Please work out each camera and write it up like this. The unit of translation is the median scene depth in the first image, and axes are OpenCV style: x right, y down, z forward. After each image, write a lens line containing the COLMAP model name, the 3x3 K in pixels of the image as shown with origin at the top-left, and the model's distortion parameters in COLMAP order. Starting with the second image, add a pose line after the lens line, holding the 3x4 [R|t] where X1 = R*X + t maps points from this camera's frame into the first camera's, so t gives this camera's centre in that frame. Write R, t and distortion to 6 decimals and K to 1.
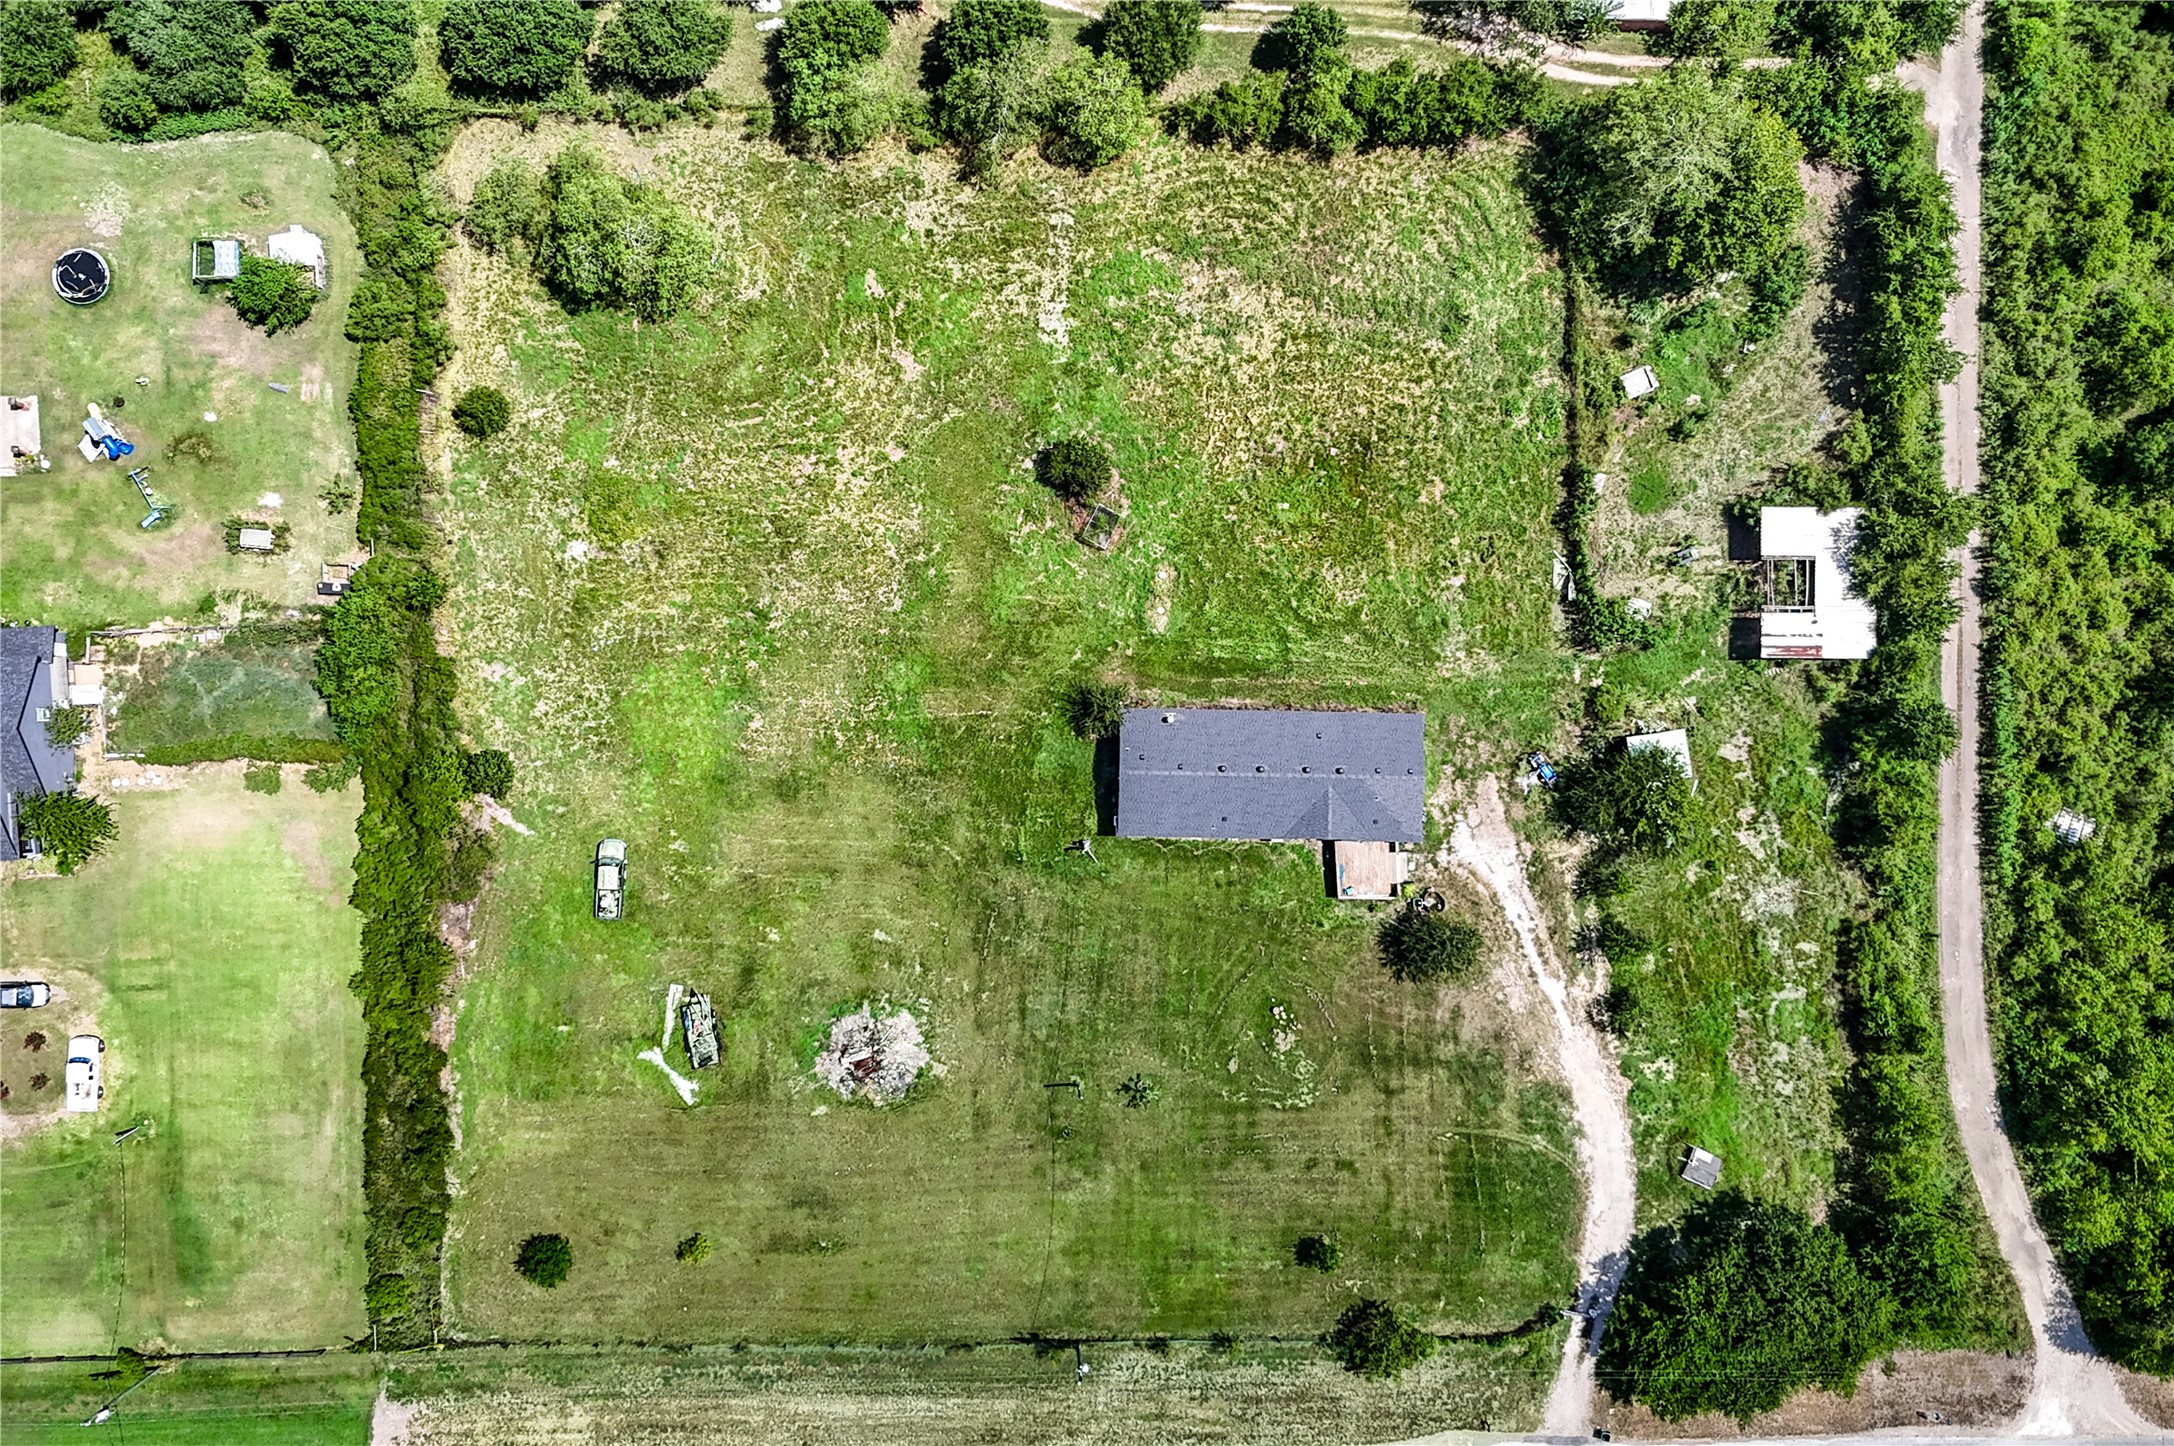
lens RADIAL K [[1973.4, 0, 1079.1], [0, 1973.4, 712.2], [0, 0, 1]] dist [0.058079, -0.035254]
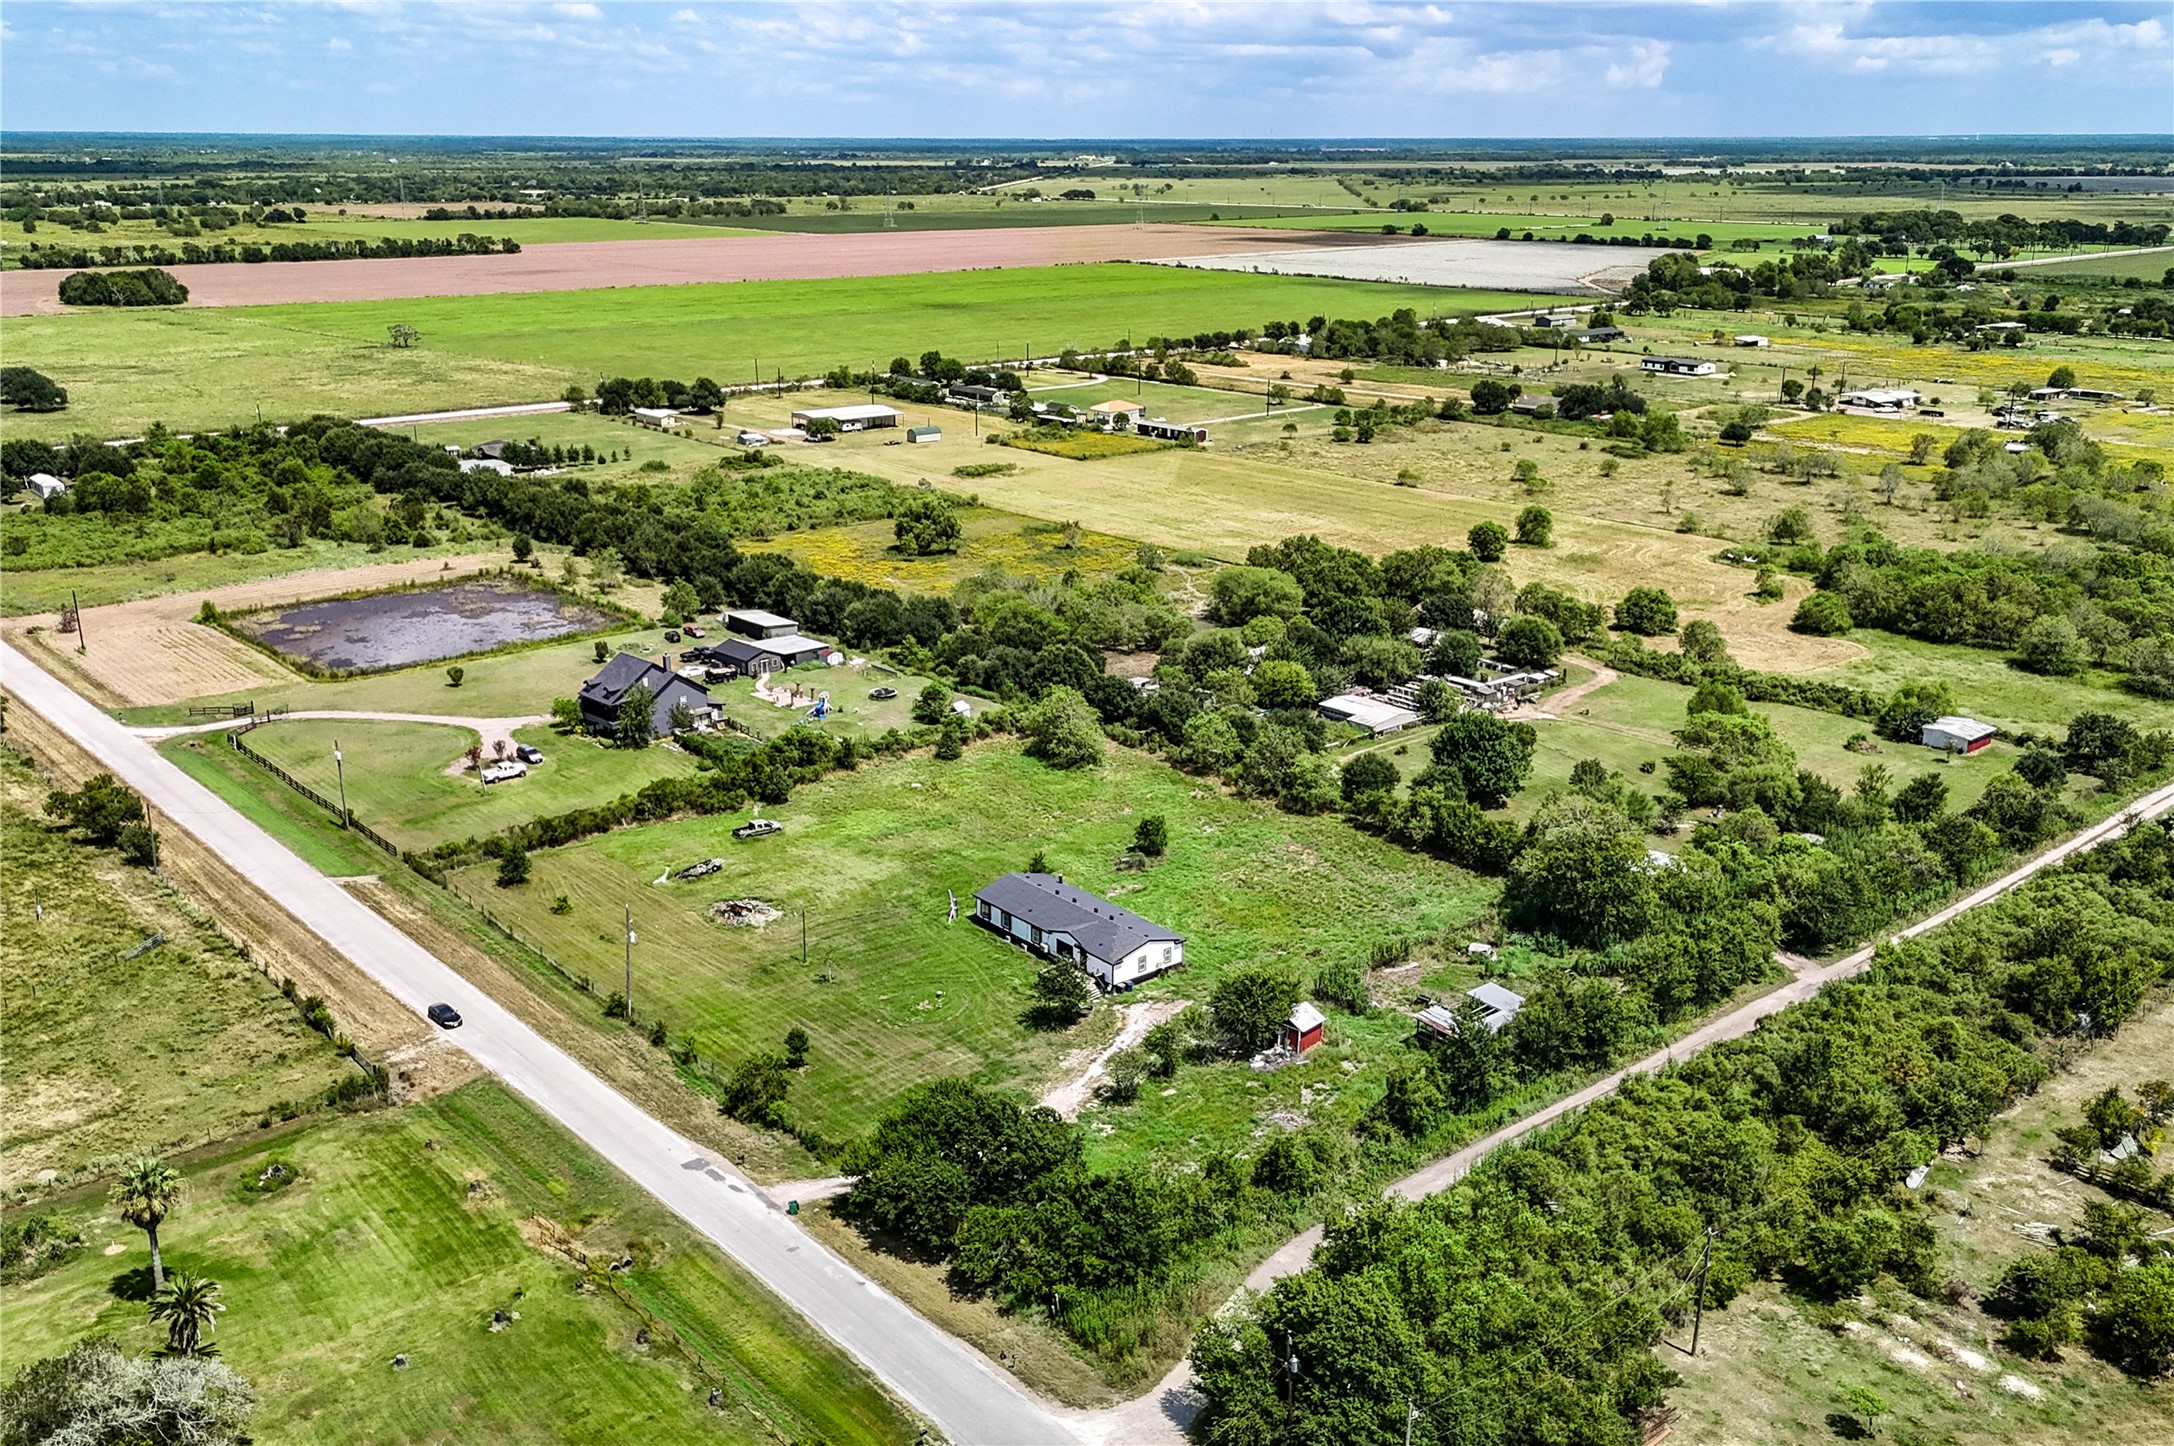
lens RADIAL K [[1892.0, 0, 1087.0], [0, 1892.0, 723.0], [0, 0, 1]] dist [0.083359, -0.094845]
pose [[0.649921, 0.198706, -0.733565, 1.018757], [-0.759564, 0.202562, -0.618086, 0.795246], [0.025775, 0.958898, 0.282579, 0.490150]]
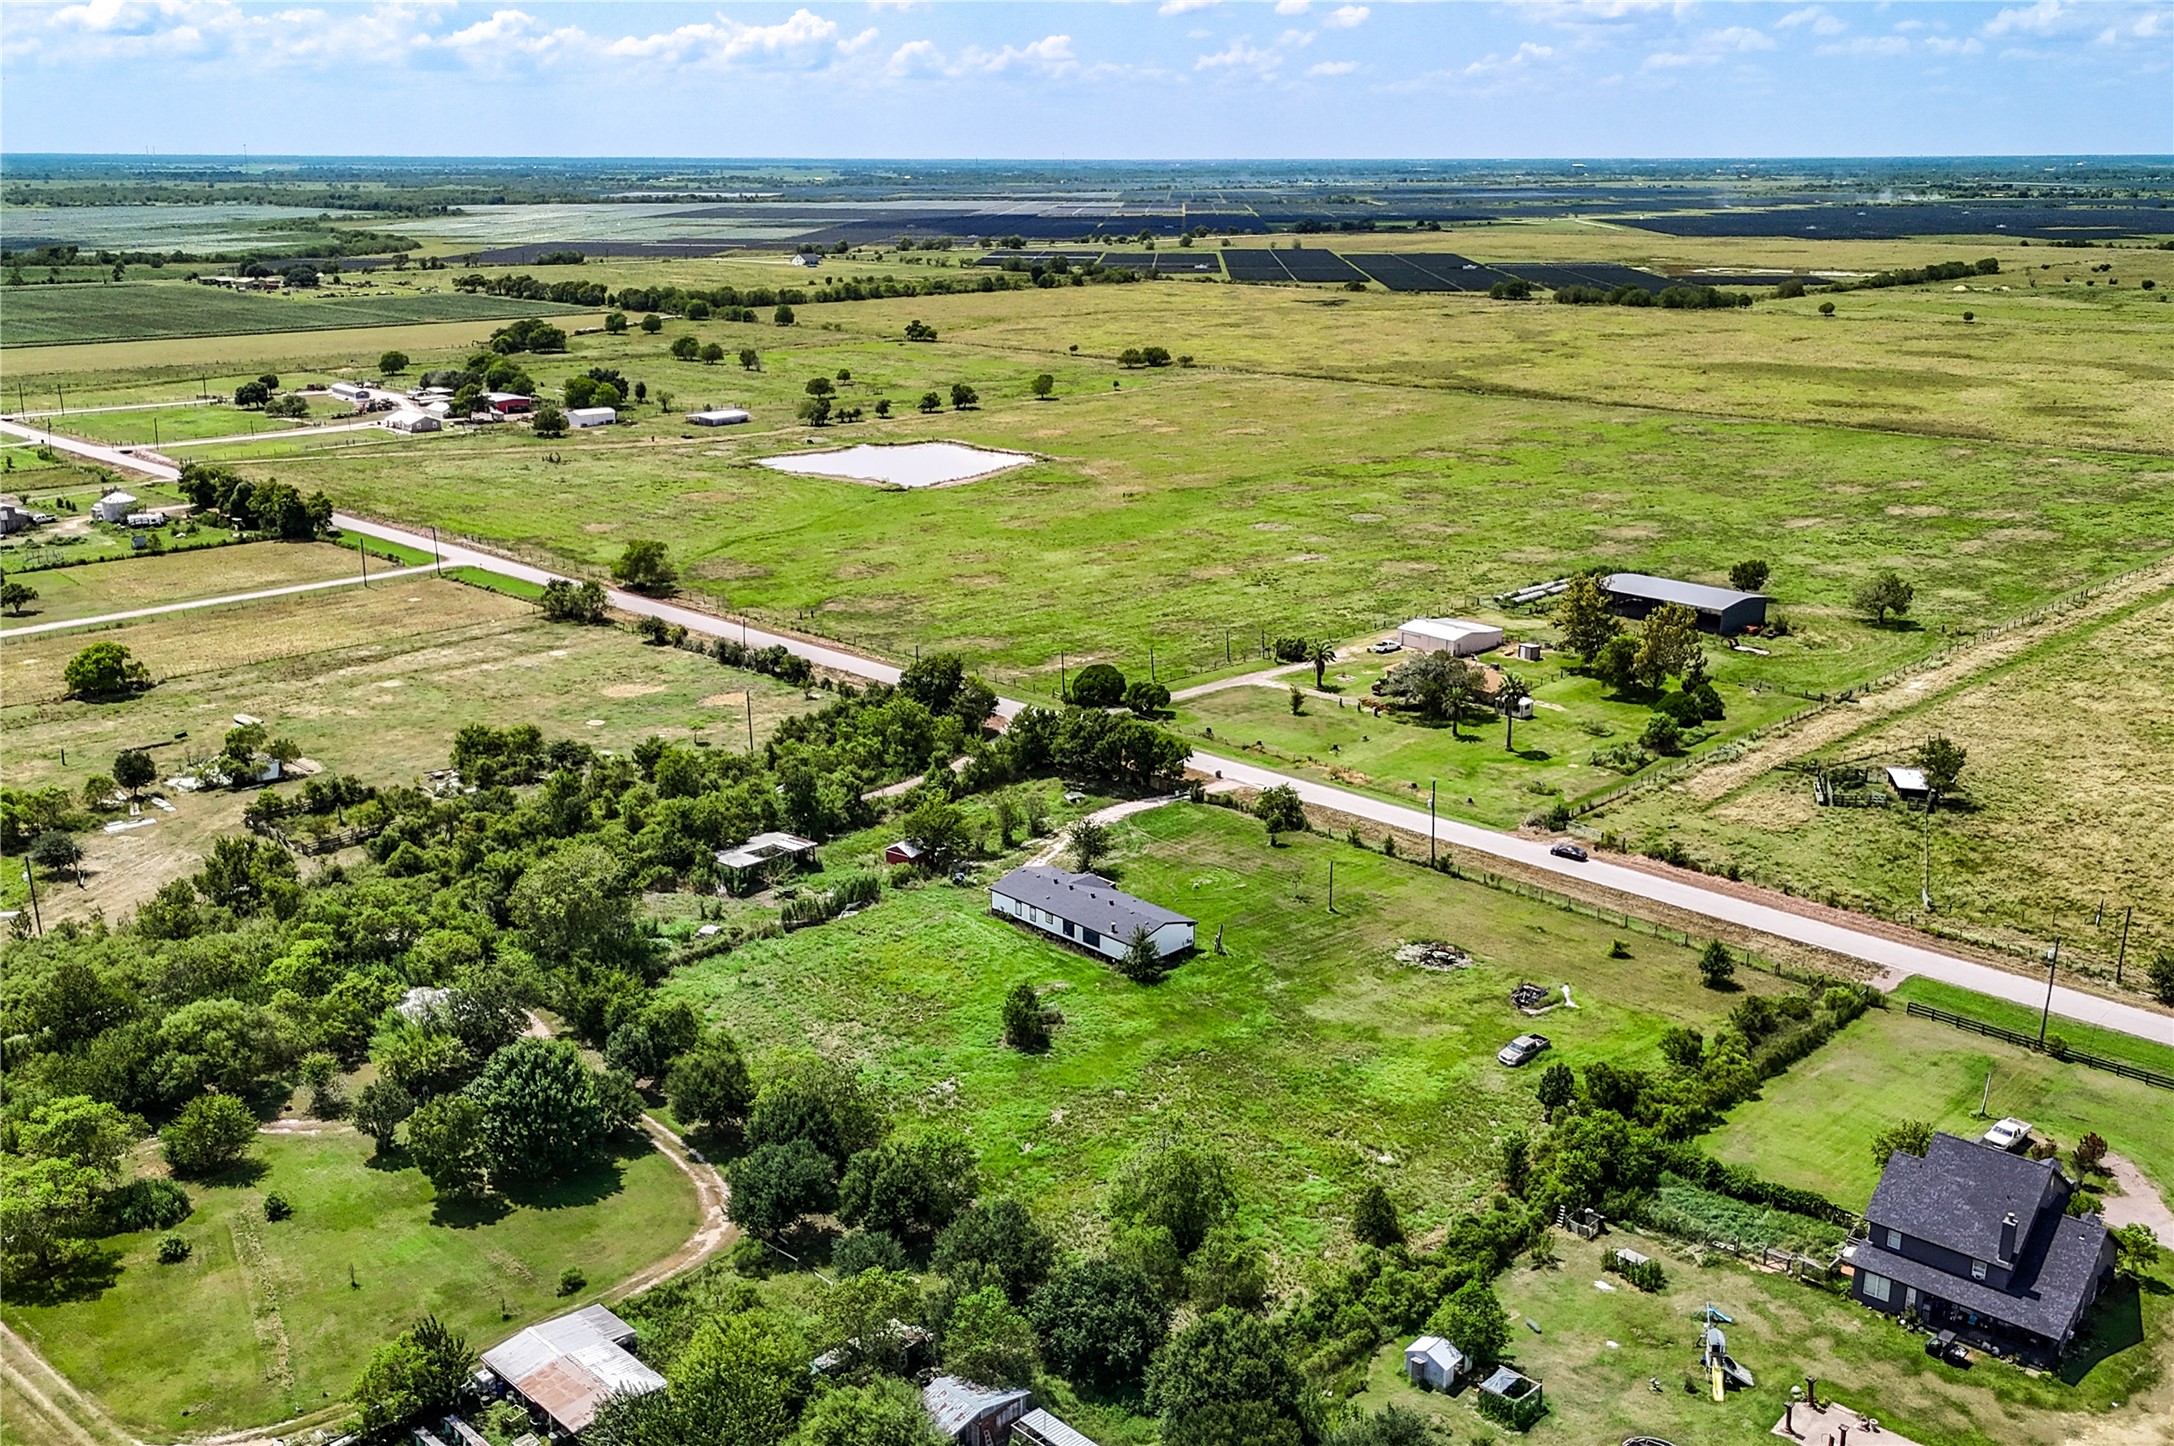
lens RADIAL K [[1933.6, 0, 1085.7], [0, 1933.6, 701.3], [0, 0, 1]] dist [0.107902, -0.167398]
pose [[-0.704171, -0.217818, 0.675795, -0.810660], [0.709423, -0.176458, 0.682336, -0.893791], [-0.029376, 0.959905, 0.278781, 0.452388]]
